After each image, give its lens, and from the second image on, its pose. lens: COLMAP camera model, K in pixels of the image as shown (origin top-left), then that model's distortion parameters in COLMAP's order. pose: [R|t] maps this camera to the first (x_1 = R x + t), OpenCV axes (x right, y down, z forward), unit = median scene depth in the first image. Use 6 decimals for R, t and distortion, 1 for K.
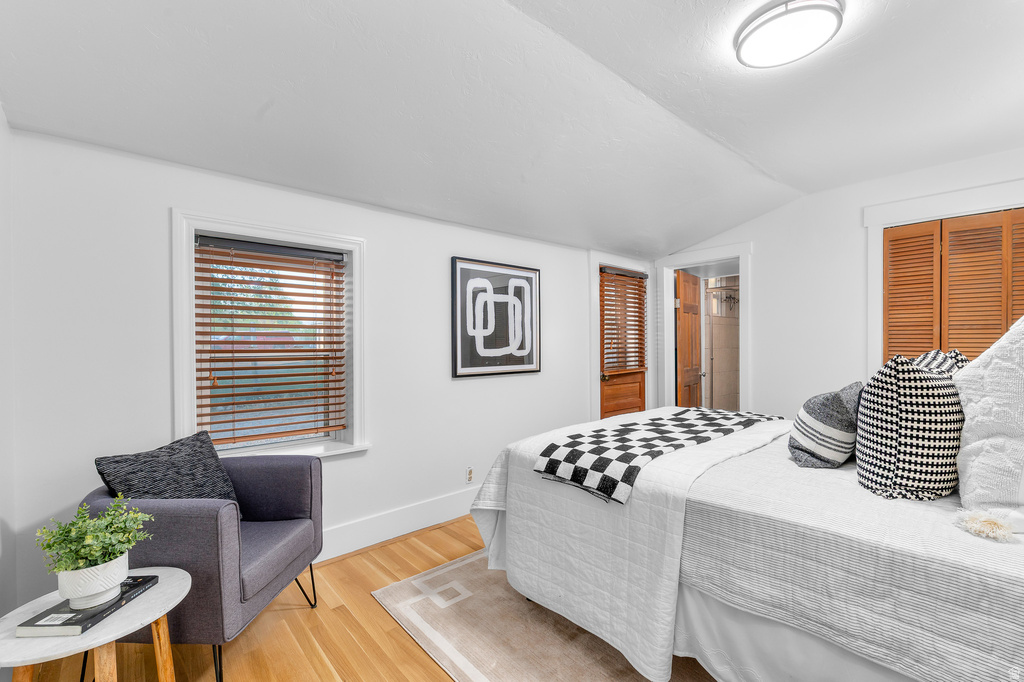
lens RADIAL K [[438.0, 0, 512.0], [0, 438.0, 341.0], [0, 0, 1]] dist [-0.001136, -0.000169]
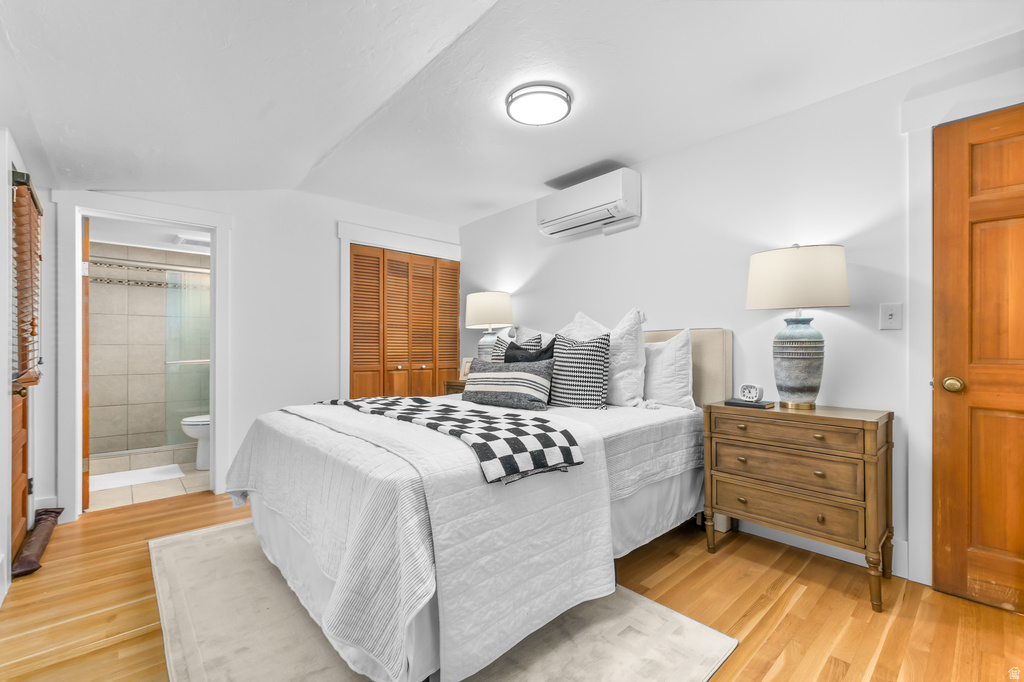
lens RADIAL K [[438.0, 0, 512.0], [0, 438.0, 341.0], [0, 0, 1]] dist [-0.001136, -0.000169]
pose [[-0.008649, 0.021153, 0.999739, -0.734156], [-0.005001, 0.999763, -0.021197, 0.080245], [-0.999950, -0.005183, -0.008541, 1.038780]]
